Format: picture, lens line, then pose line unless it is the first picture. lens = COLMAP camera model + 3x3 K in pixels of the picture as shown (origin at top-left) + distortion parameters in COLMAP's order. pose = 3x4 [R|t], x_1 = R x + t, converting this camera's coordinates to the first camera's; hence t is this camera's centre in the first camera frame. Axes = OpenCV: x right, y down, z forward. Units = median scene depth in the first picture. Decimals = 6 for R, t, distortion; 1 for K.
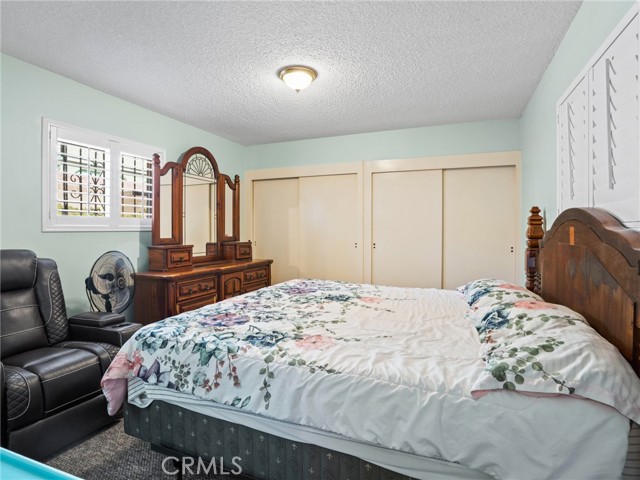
lens RADIAL K [[335.9, 0, 322.0], [0, 335.9, 230.6], [0, 0, 1]] dist [-0.042838, 0.002606]
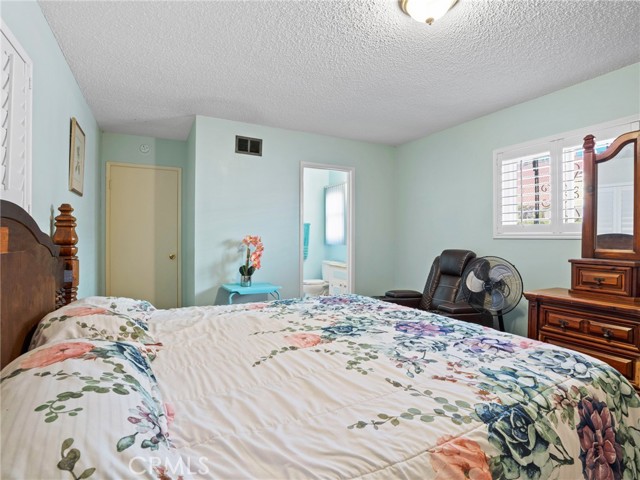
lens RADIAL K [[335.9, 0, 322.0], [0, 335.9, 230.6], [0, 0, 1]] dist [-0.042838, 0.002606]
pose [[-0.666944, -0.015656, -0.744944, 0.515665], [-0.008308, 0.999873, -0.013576, -0.004072], [0.745062, -0.002866, -0.666989, 1.194062]]
